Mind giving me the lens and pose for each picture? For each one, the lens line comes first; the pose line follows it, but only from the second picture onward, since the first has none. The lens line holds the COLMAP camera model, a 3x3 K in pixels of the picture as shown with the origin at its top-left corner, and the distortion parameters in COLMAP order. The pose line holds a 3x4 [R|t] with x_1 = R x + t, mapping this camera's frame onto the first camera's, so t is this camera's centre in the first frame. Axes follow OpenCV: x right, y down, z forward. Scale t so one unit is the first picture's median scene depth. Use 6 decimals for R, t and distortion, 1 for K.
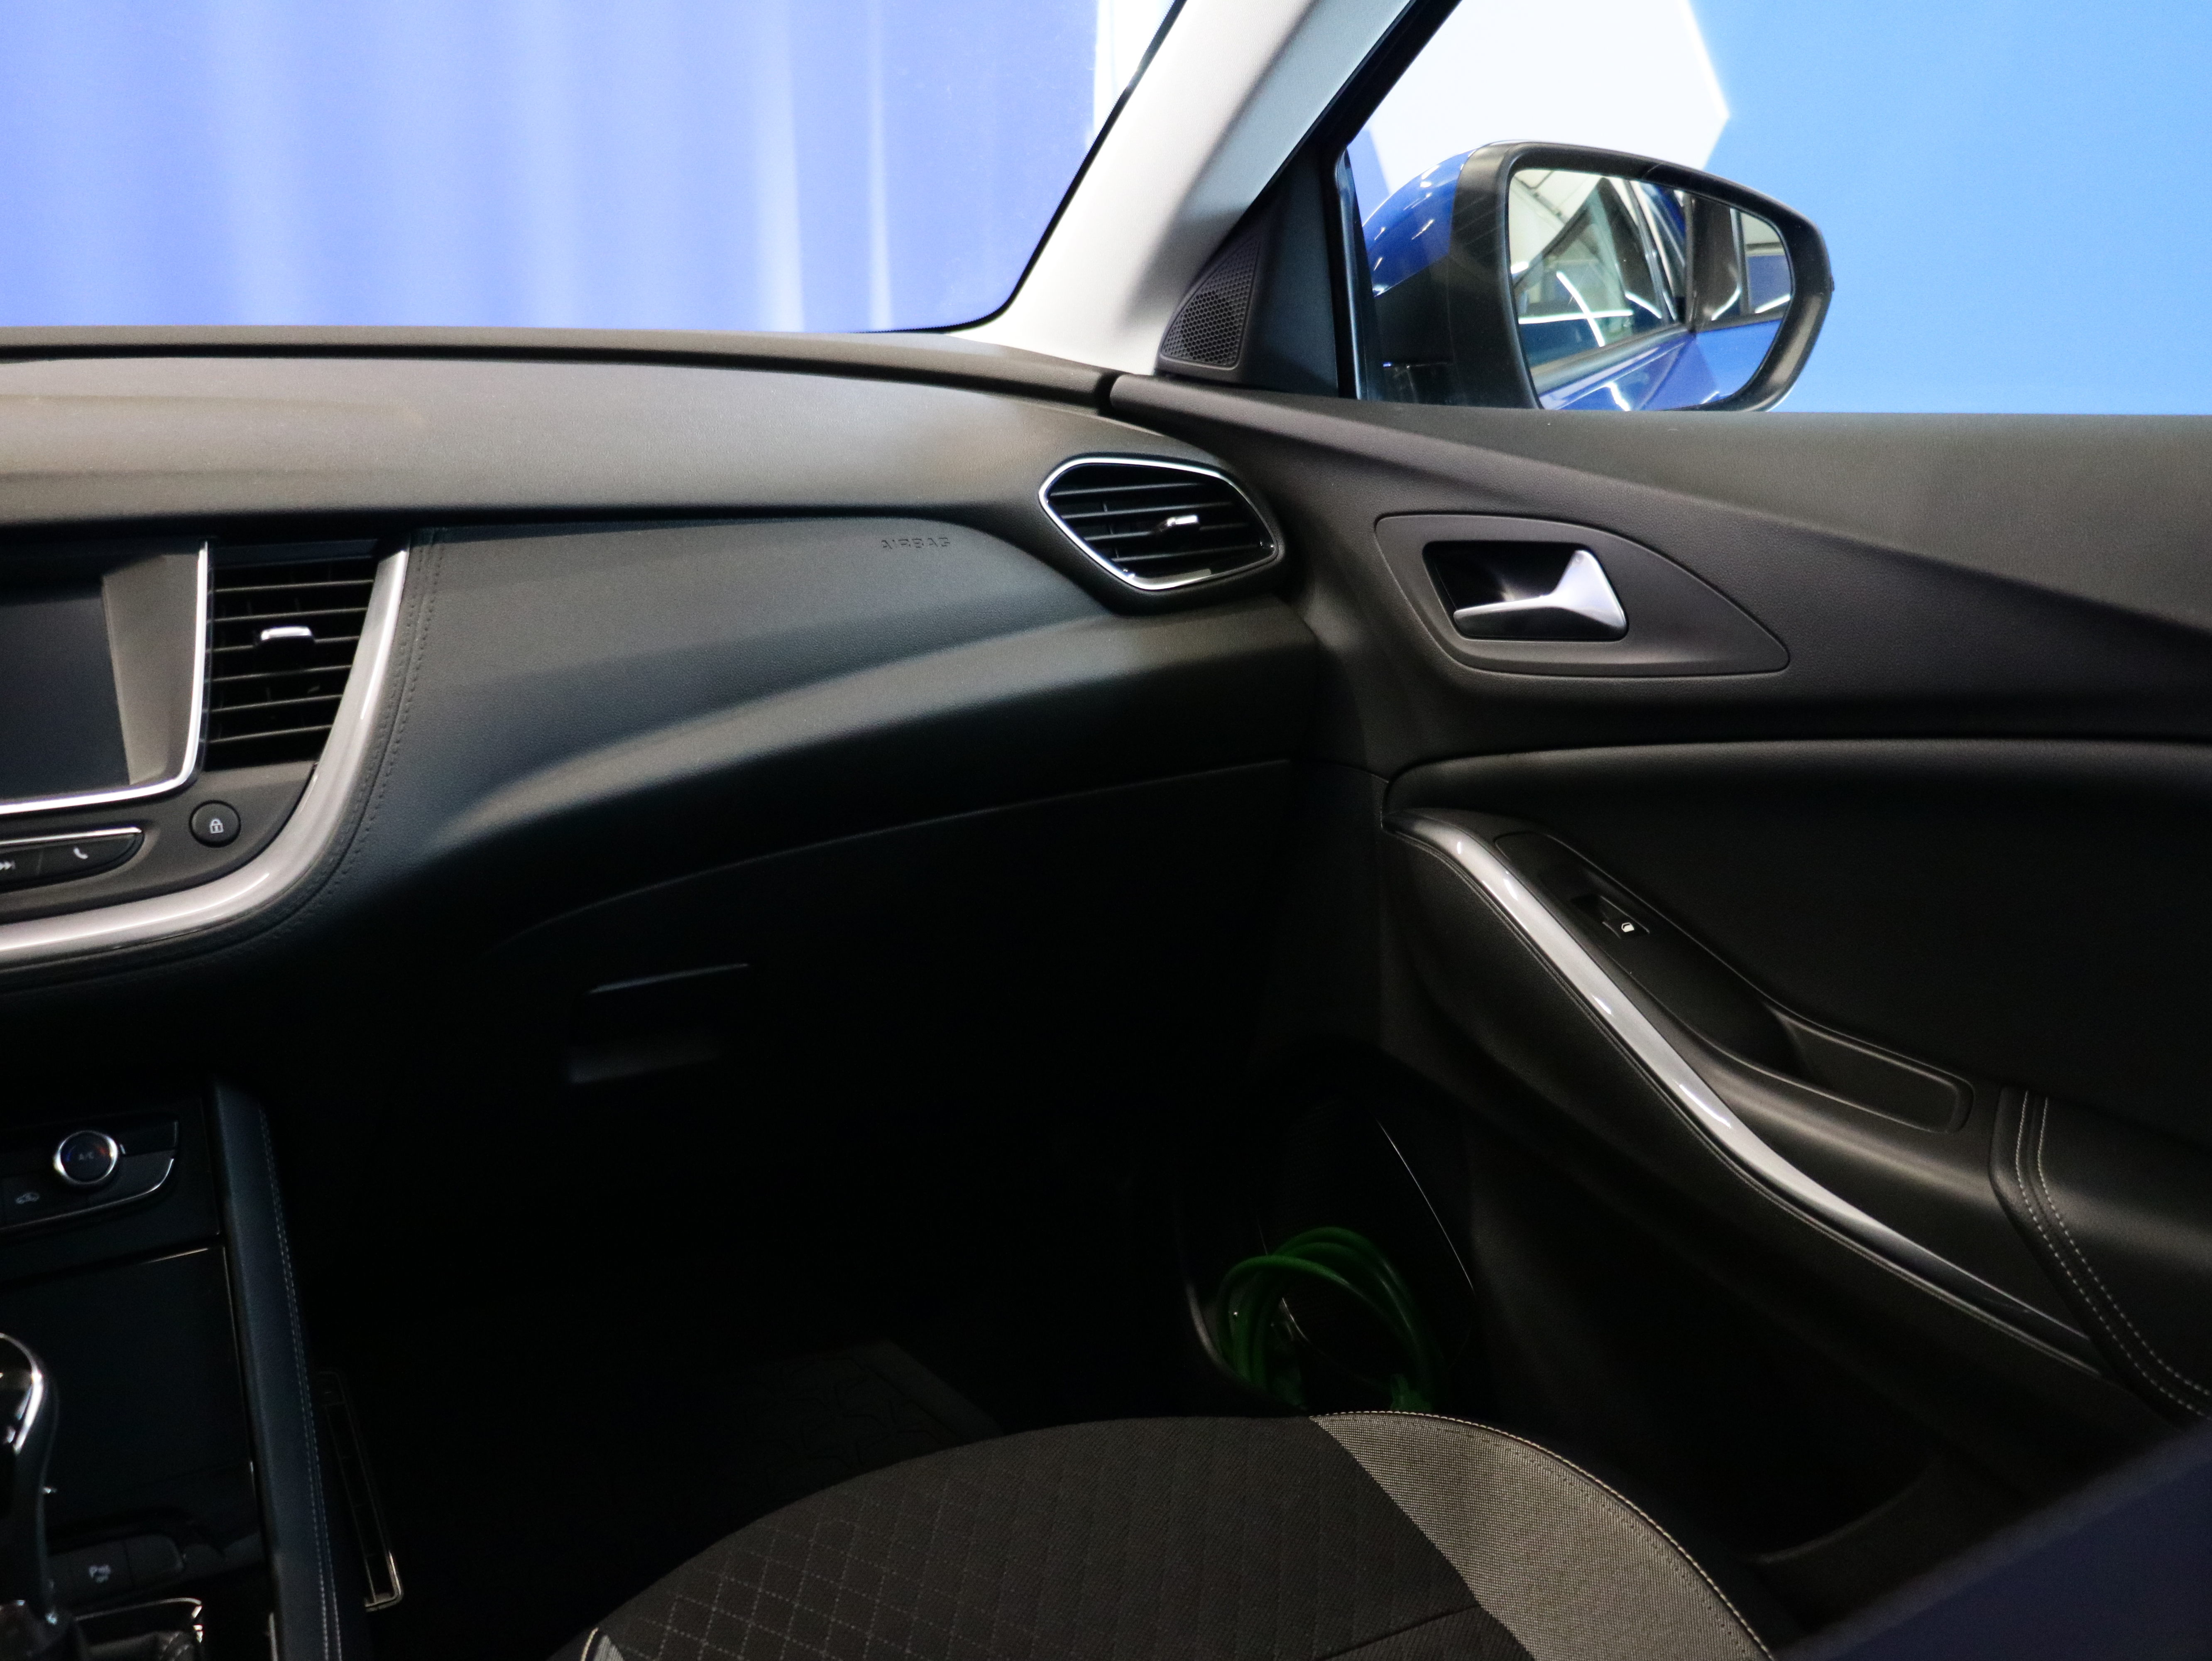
lens RADIAL K [[2291.6, 0, 1106.0], [0, 2291.6, 830.5], [0, 0, 1]] dist [-0.011005, -0.008118]
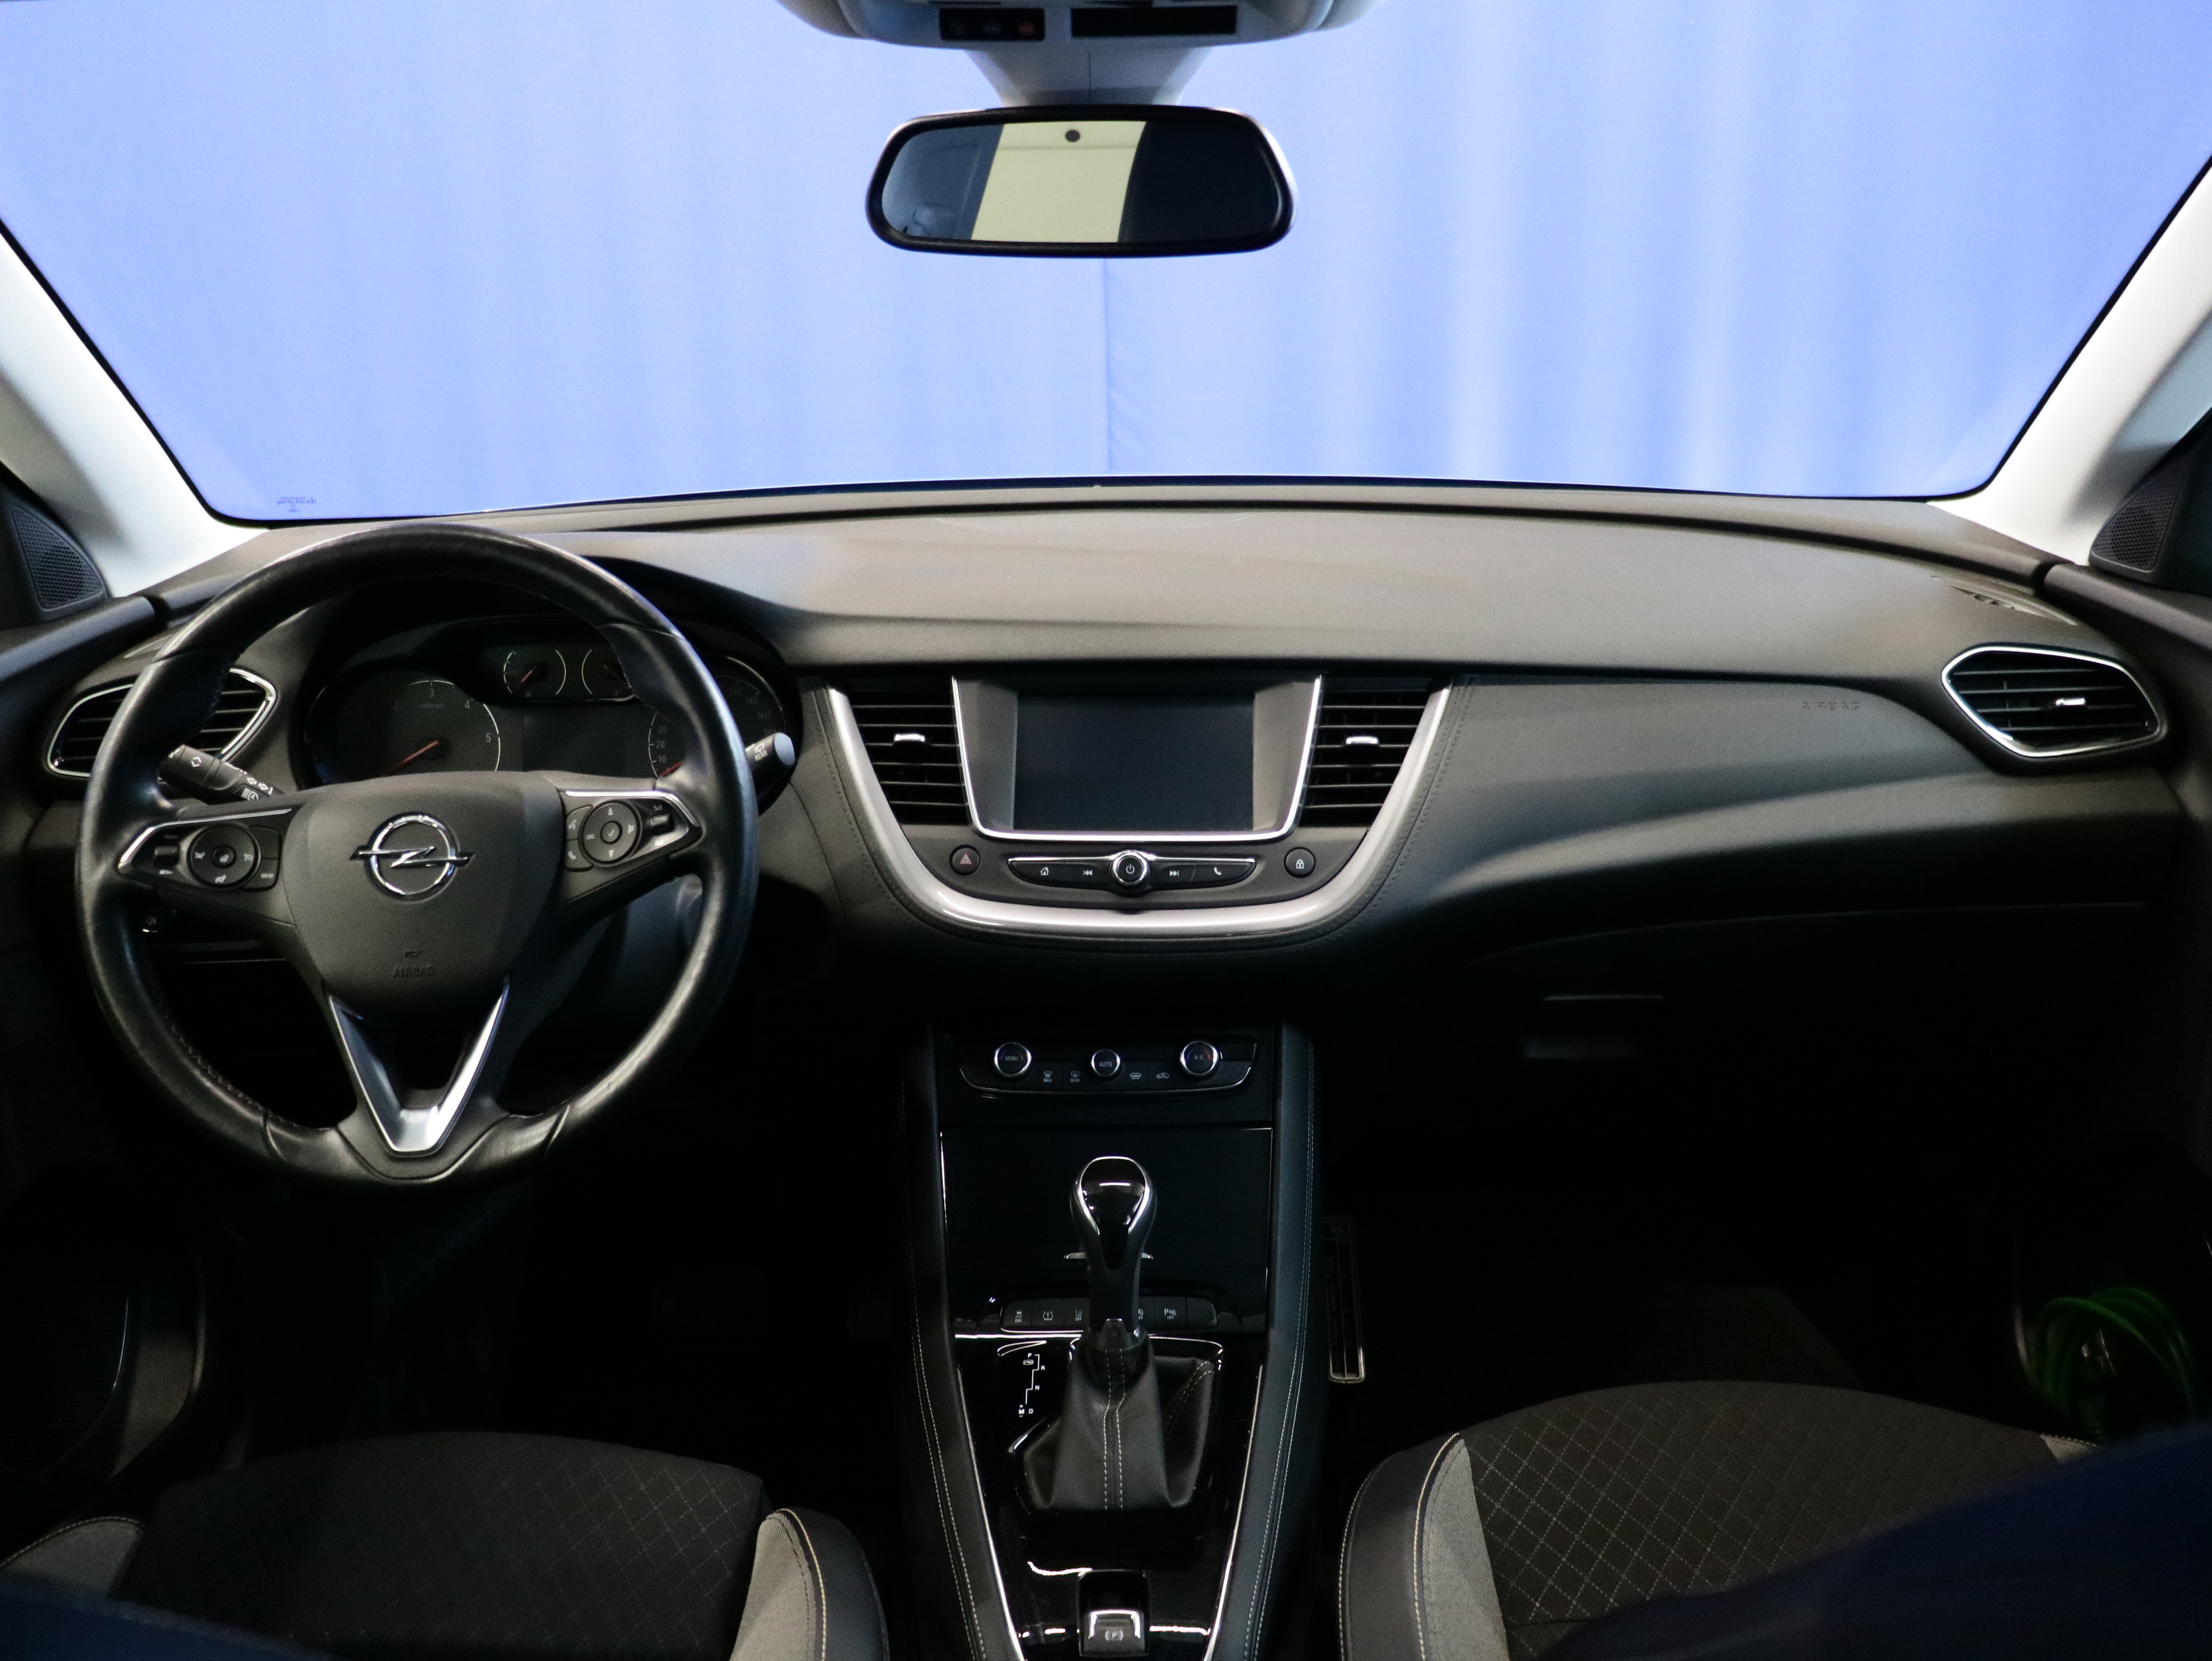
lens RADIAL K [[2041.7, 0, 1106.0], [0, 2041.7, 830.5], [0, 0, 1]] dist [-0.009610, -0.012048]
pose [[0.857475, 0.138784, -0.495454, 0.172439], [-0.118878, 0.990319, 0.071662, -0.102599], [0.500603, -0.002549, 0.865673, -0.252663]]
